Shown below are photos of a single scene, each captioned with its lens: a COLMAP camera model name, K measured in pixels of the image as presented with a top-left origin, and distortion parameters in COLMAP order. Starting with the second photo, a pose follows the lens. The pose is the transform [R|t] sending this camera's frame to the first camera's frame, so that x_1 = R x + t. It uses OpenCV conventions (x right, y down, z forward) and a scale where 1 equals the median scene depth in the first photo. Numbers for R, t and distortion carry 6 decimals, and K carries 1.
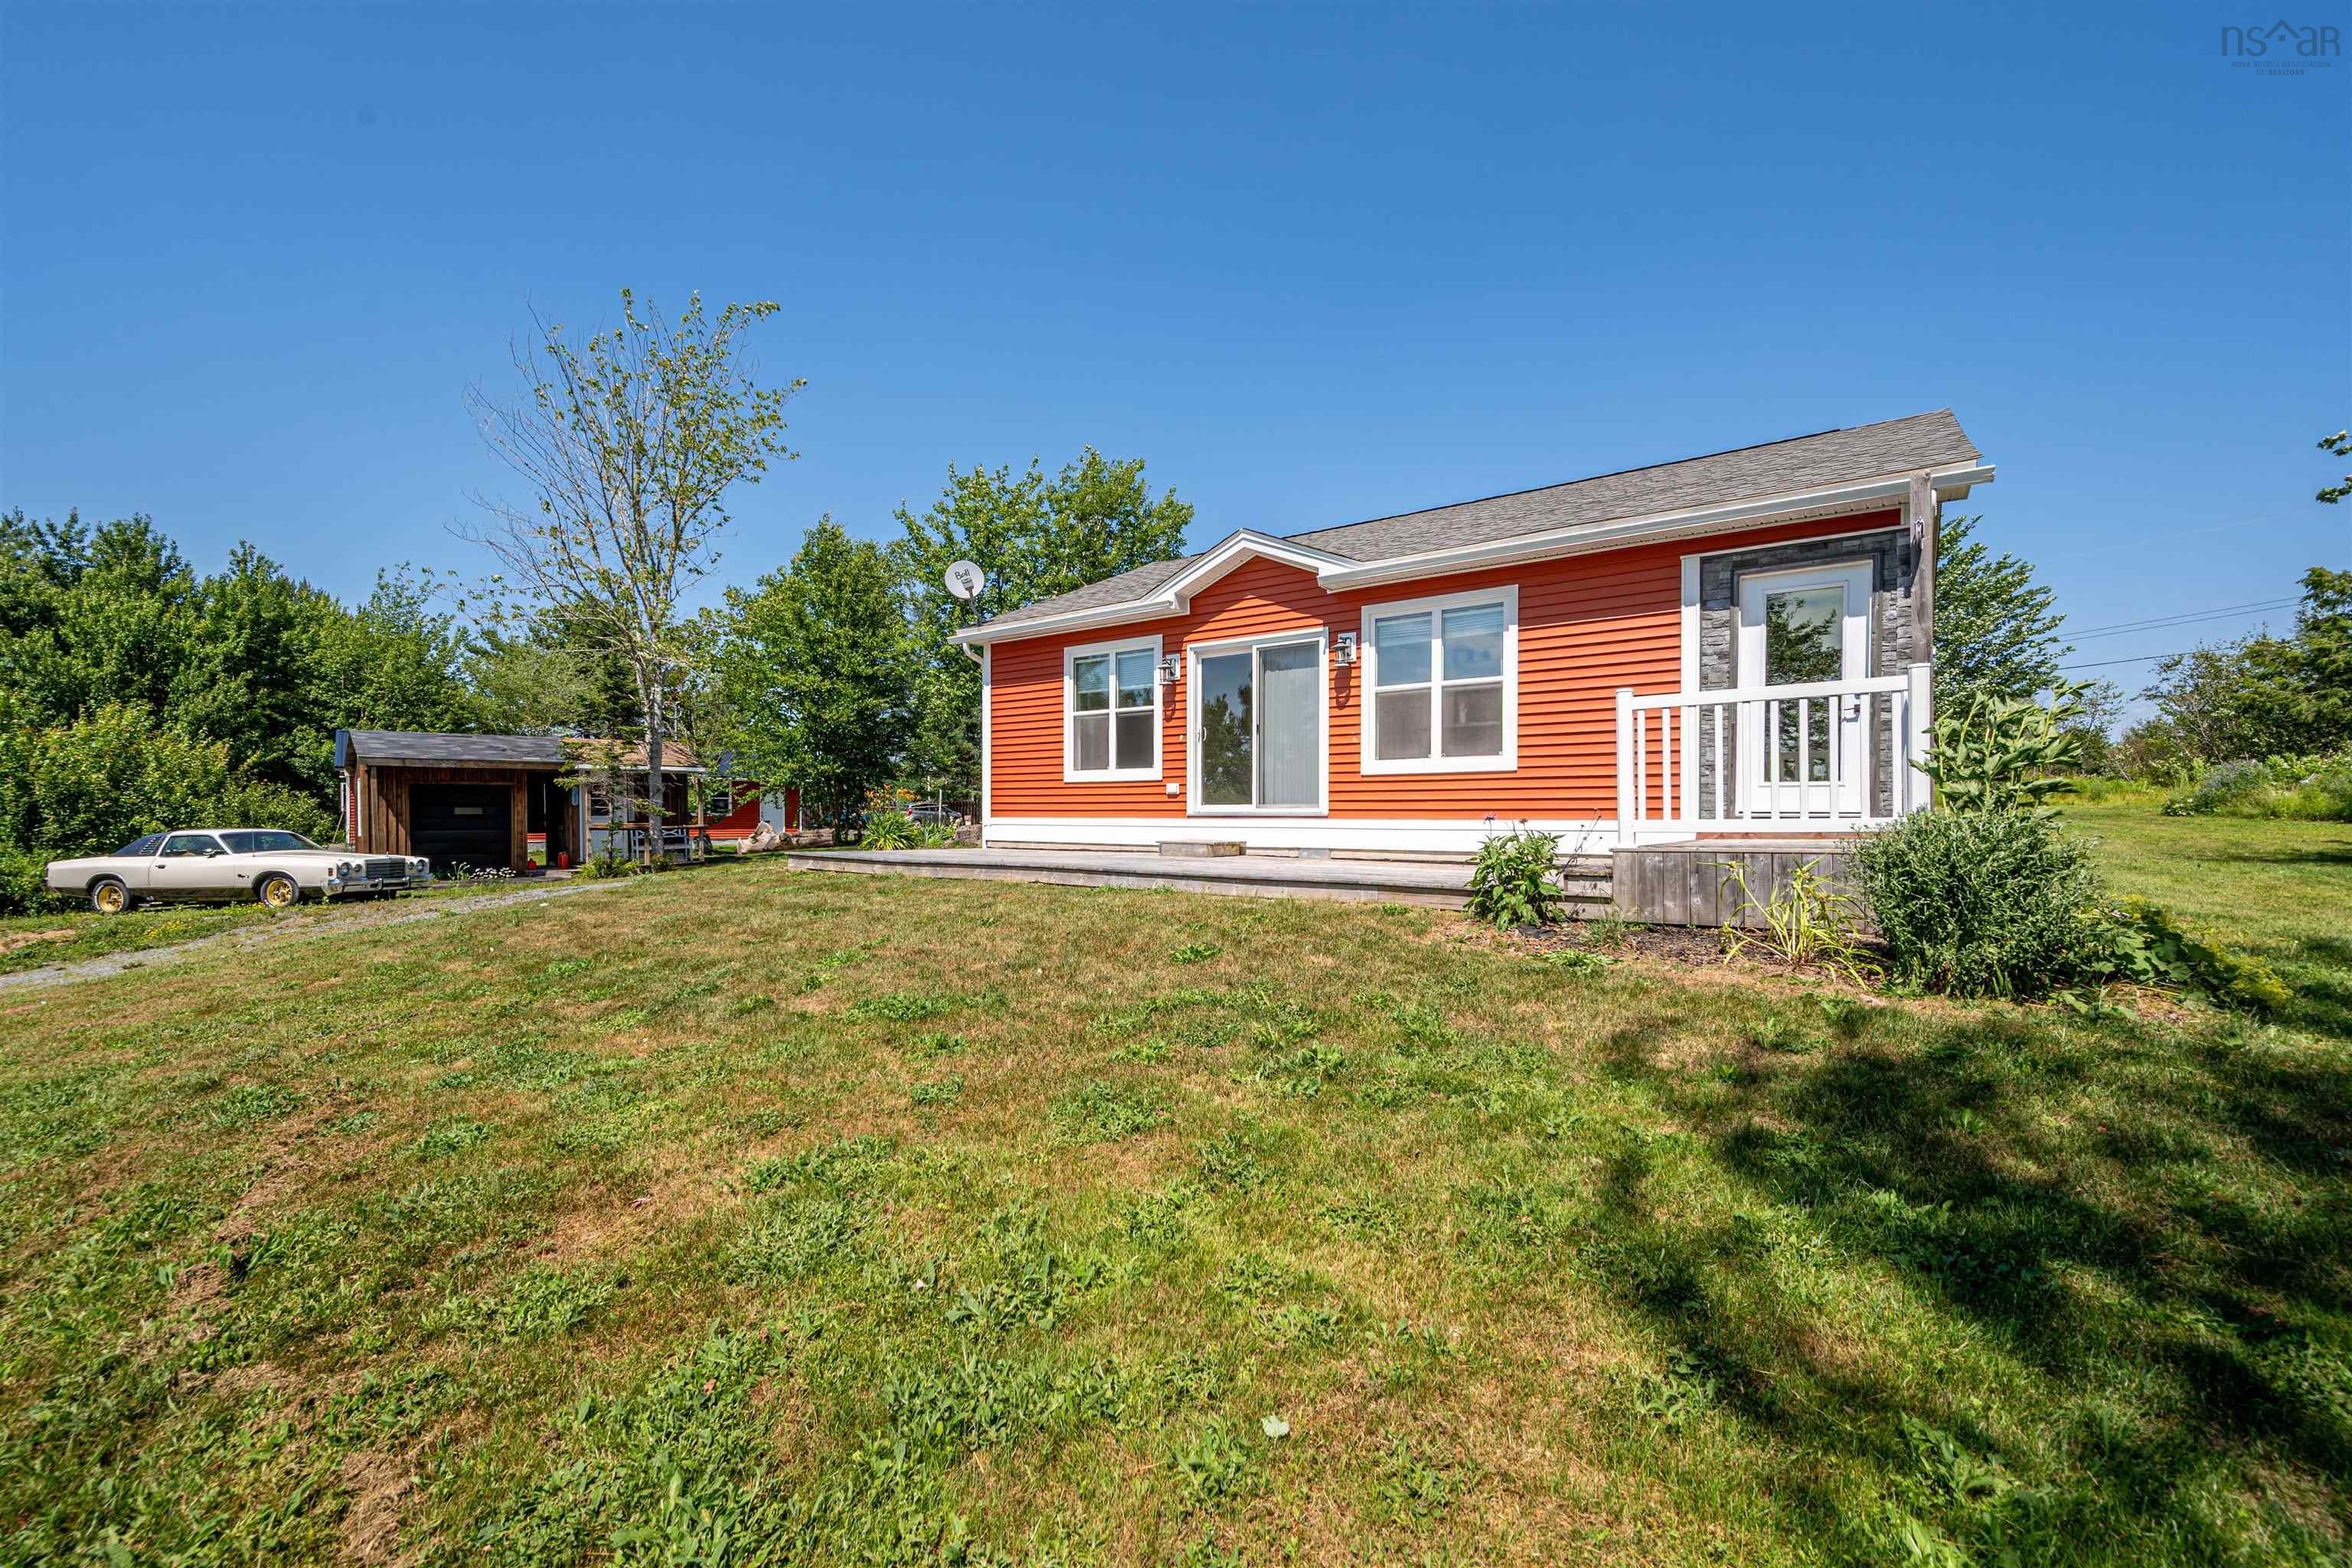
lens RADIAL K [[913.0, 0, 1180.6], [0, 913.0, 806.3], [0, 0, 1]] dist [-0.001345, -0.000165]
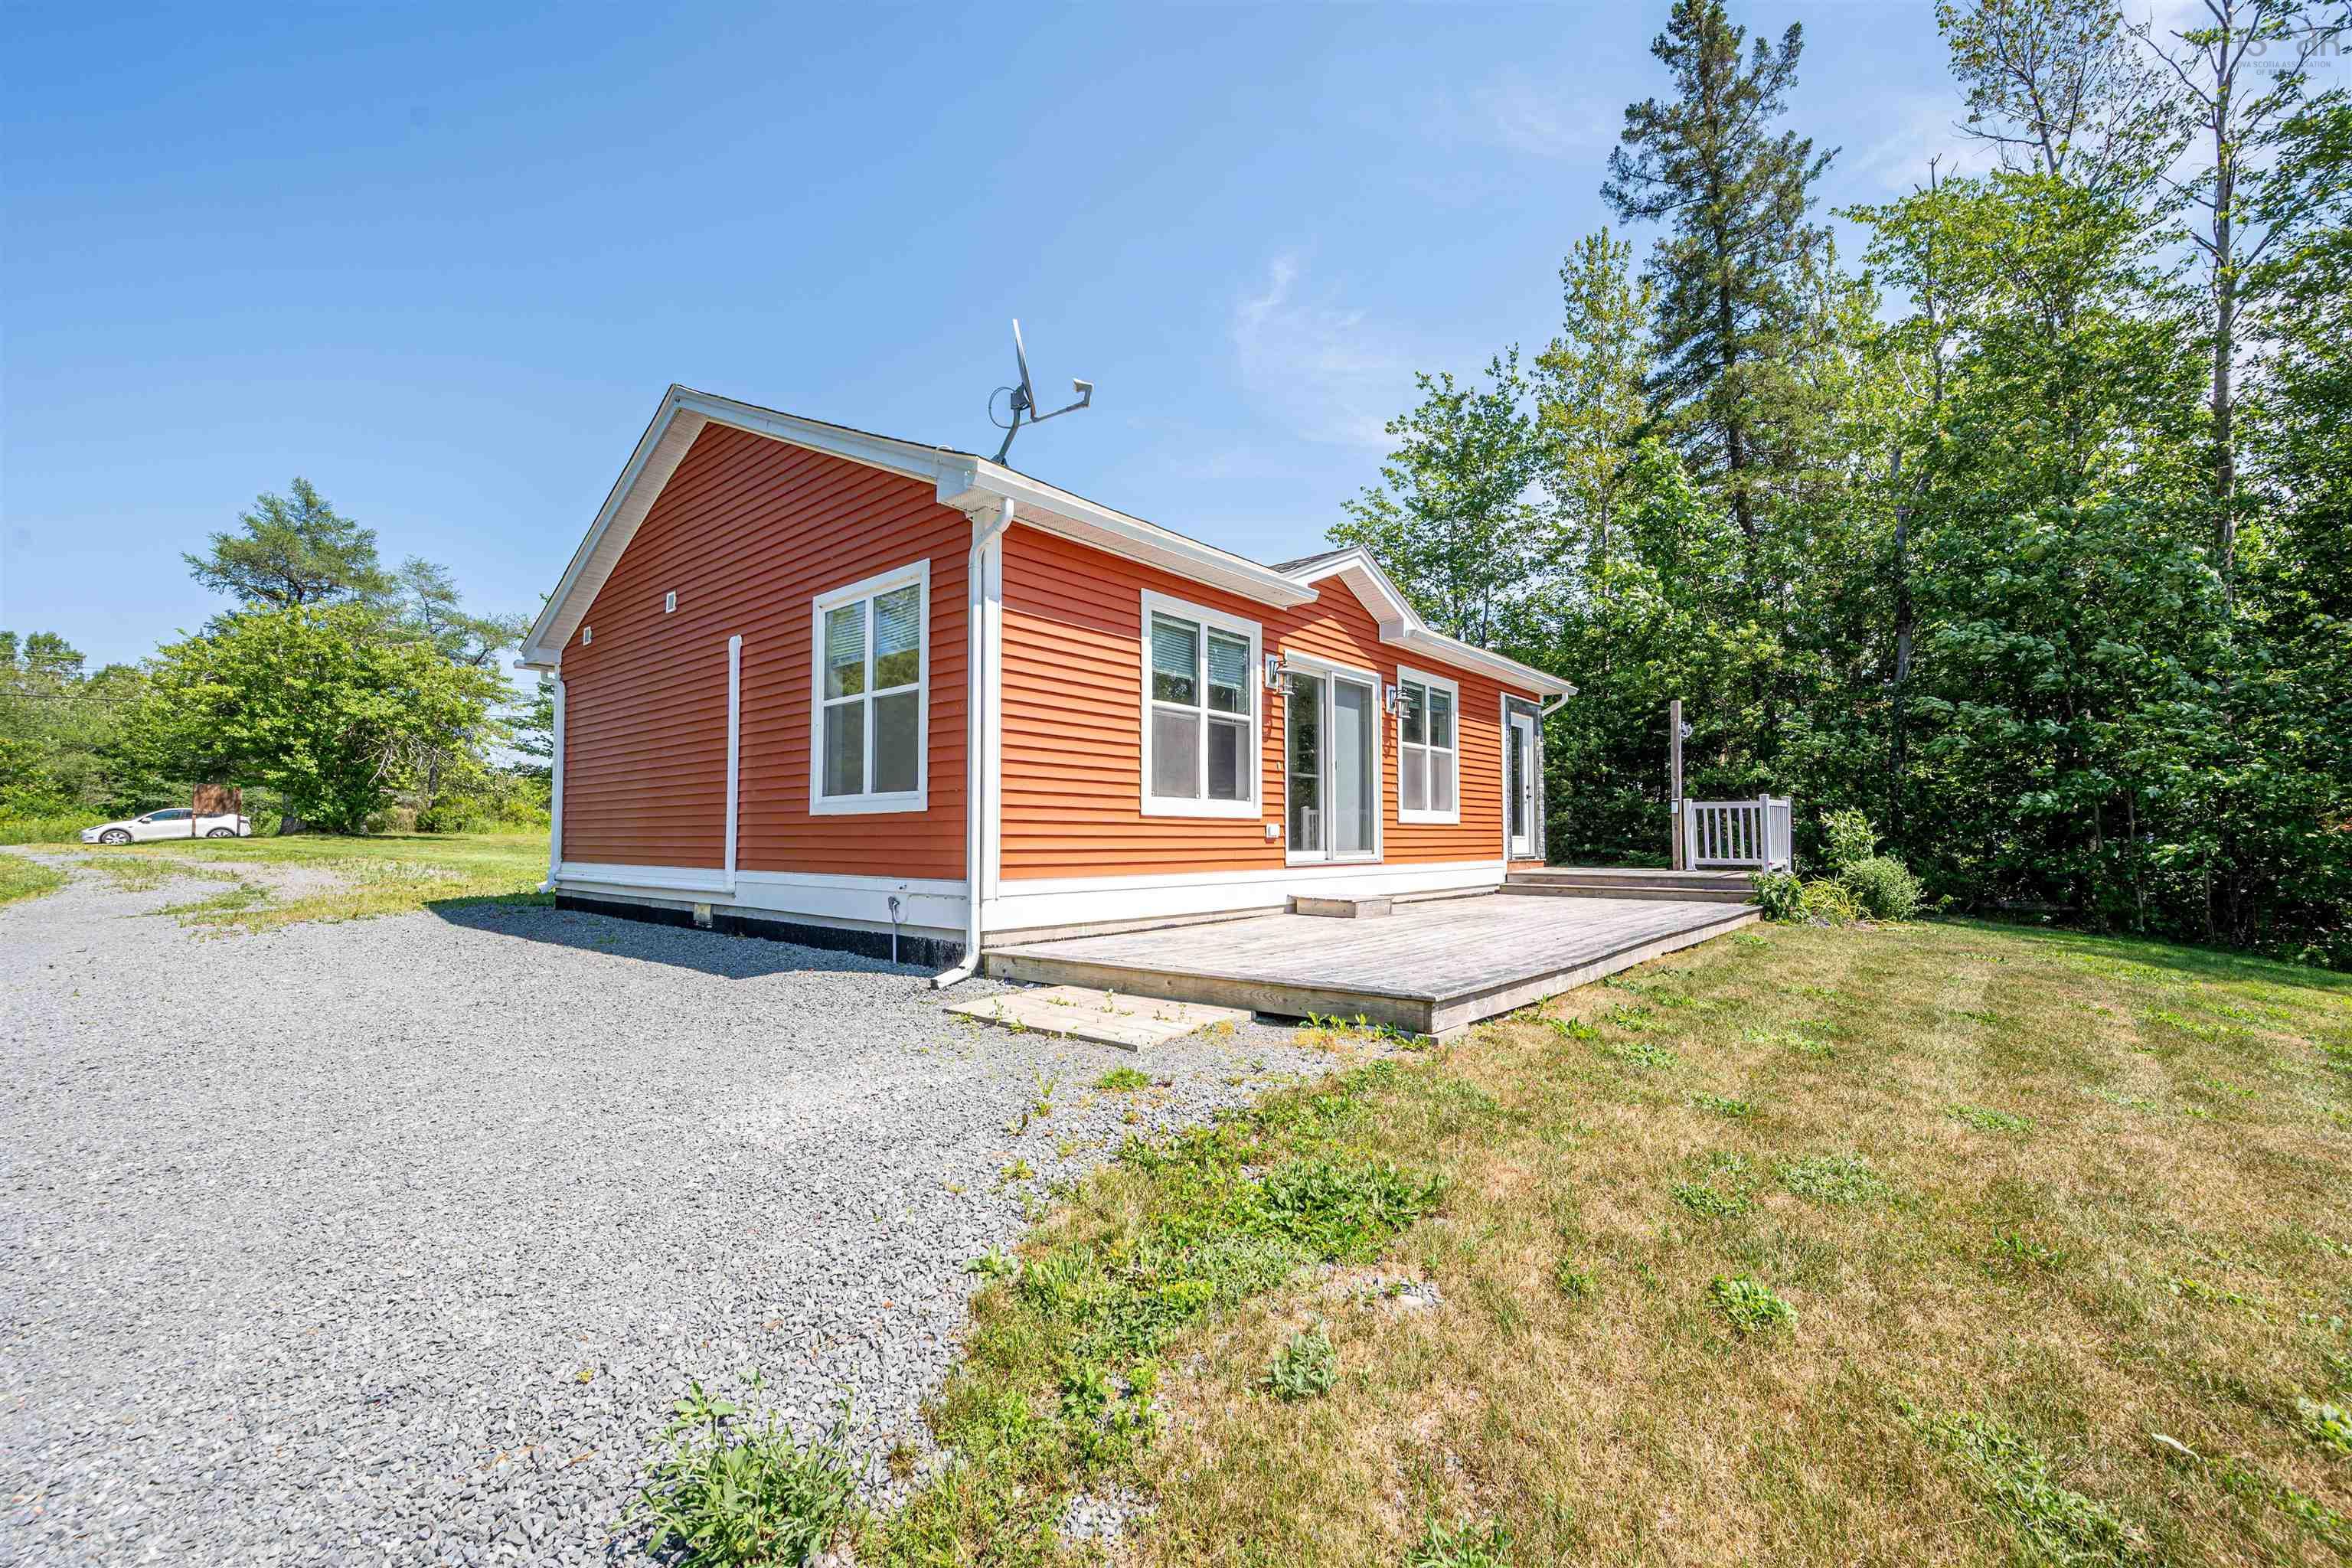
lens RADIAL K [[937.3, 0, 1176.0], [0, 937.3, 784.0], [0, 0, 1]] dist [0.001217, 0.000002]
pose [[0.096131, 0.063152, 0.993363, -0.836418], [0.003660, 0.997956, -0.063798, -0.009506], [-0.995362, 0.009769, 0.095703, 1.066784]]
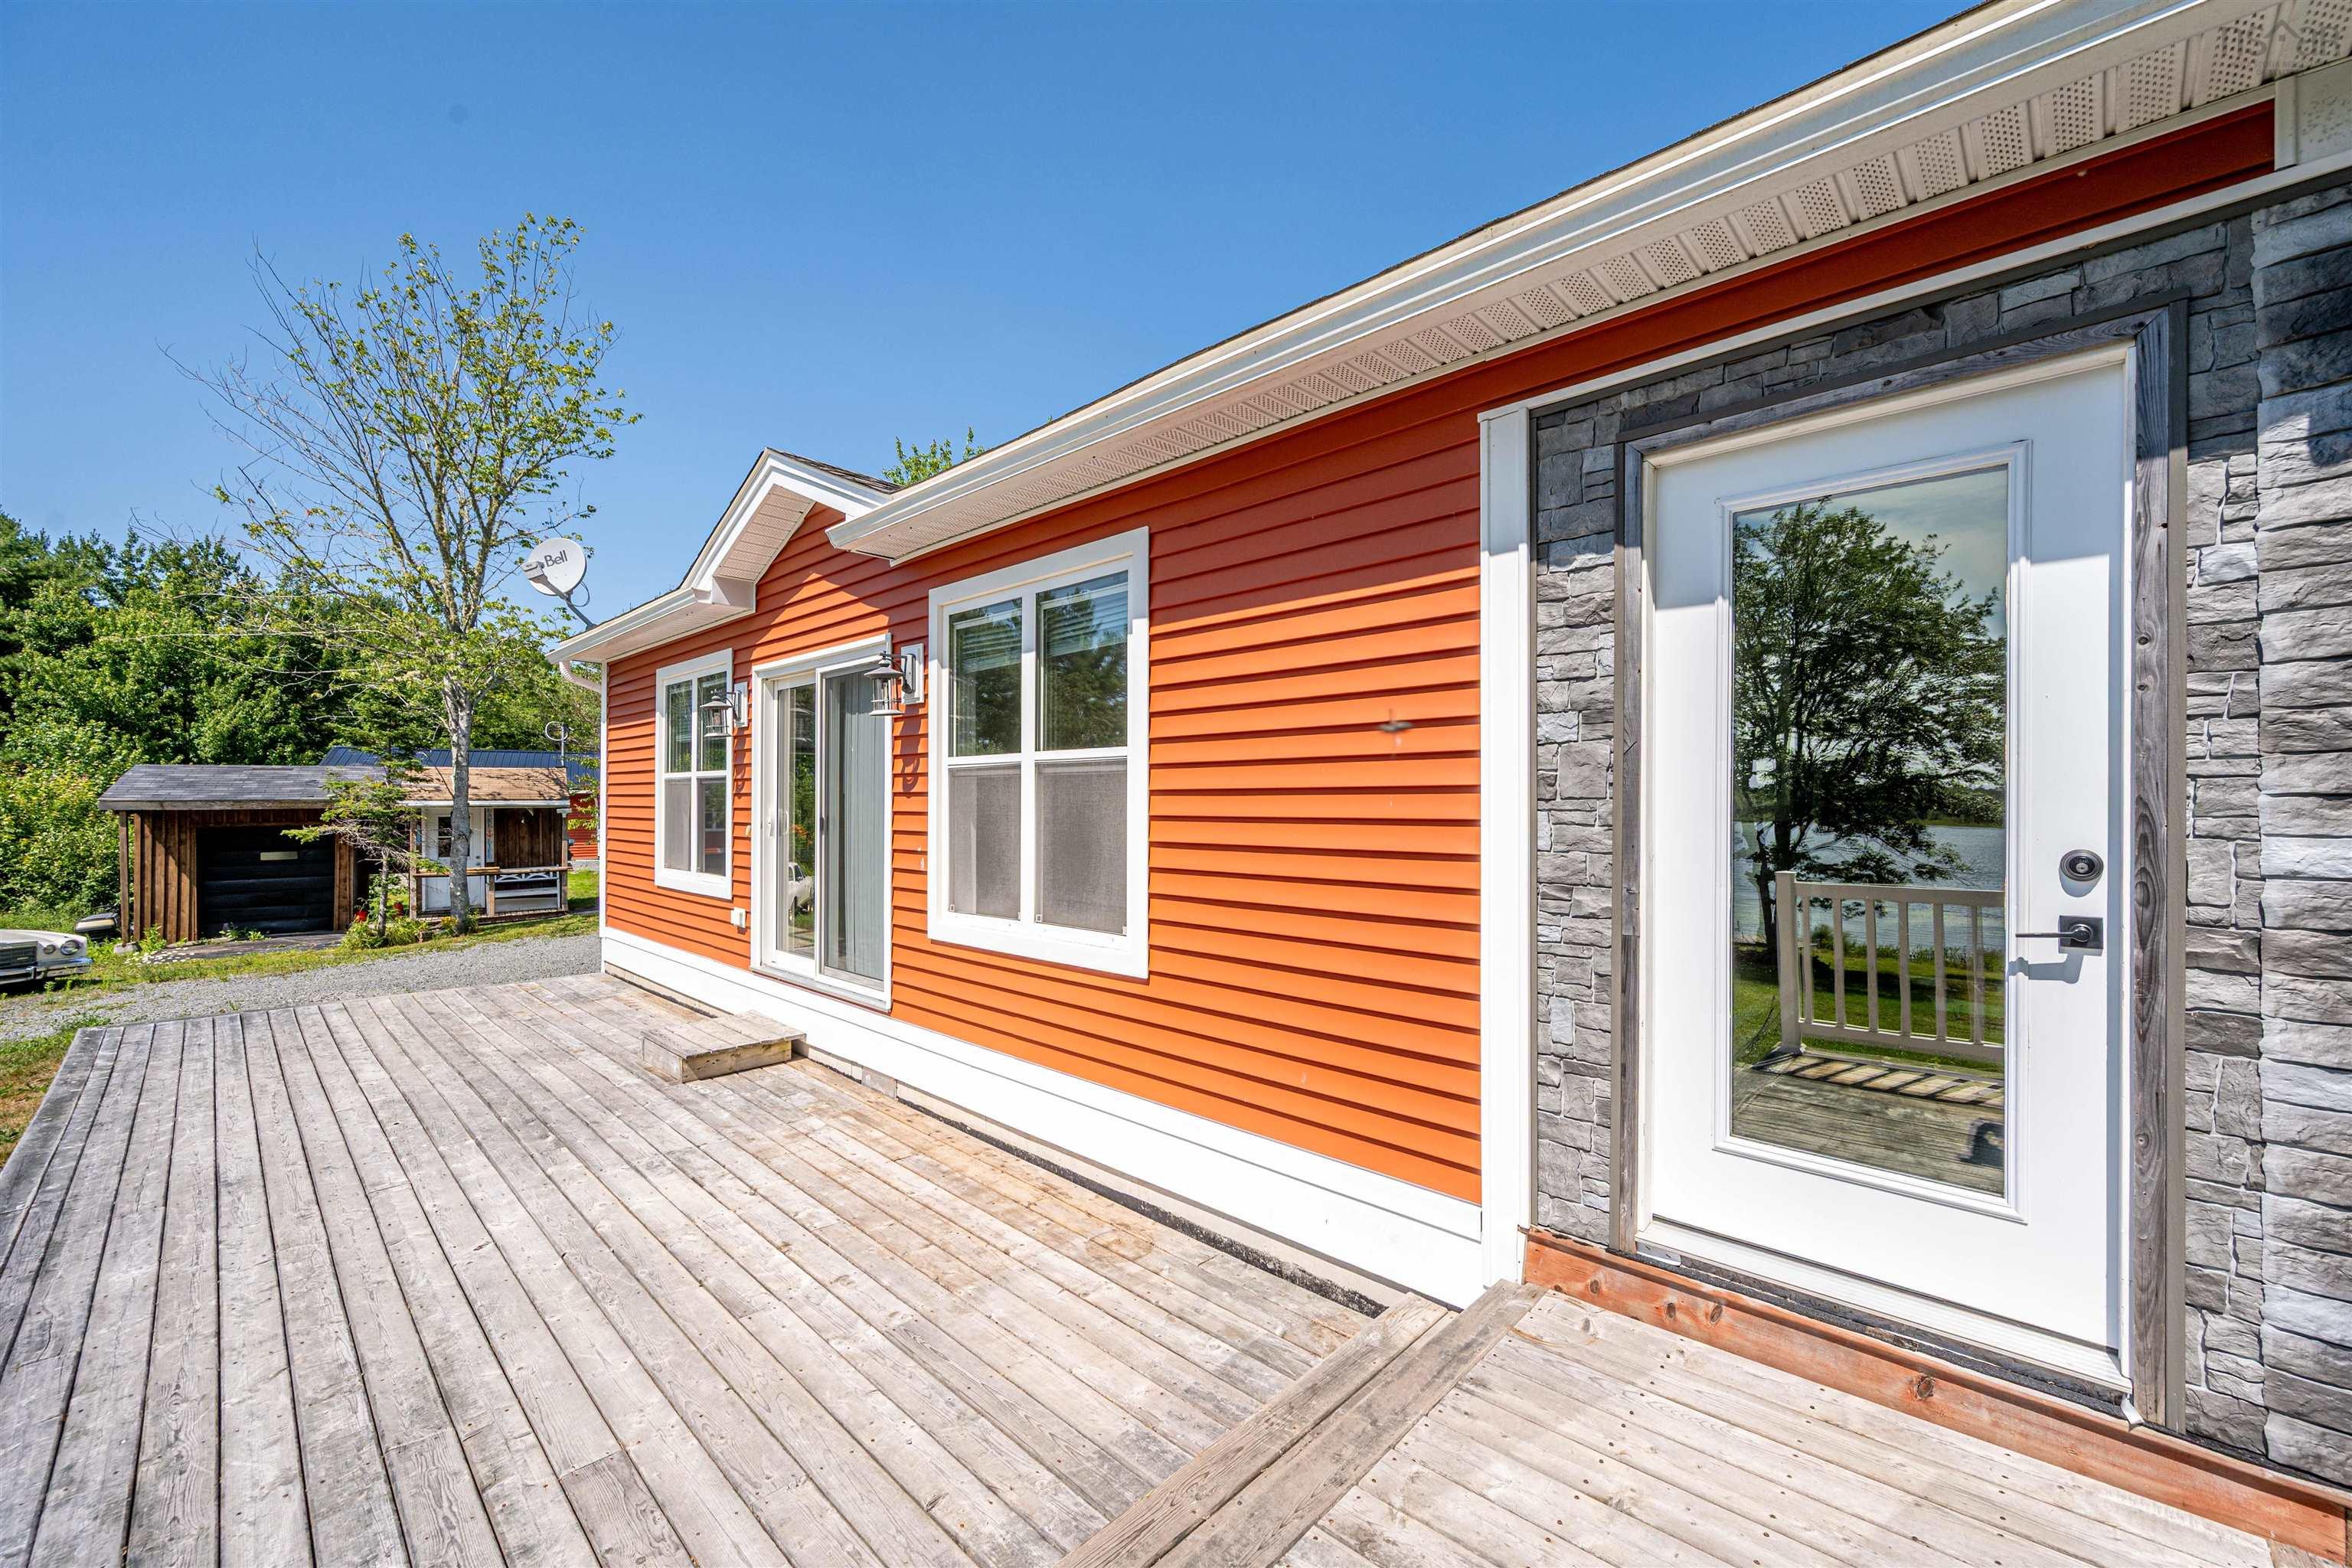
lens RADIAL K [[937.3, 0, 1176.0], [0, 937.3, 784.0], [0, 0, 1]] dist [0.001217, 0.000002]
pose [[0.987492, 0.000787, -0.157670, 0.375569], [-0.002991, 0.999901, -0.013744, -0.101636], [0.157644, 0.014044, 0.987396, 0.491611]]
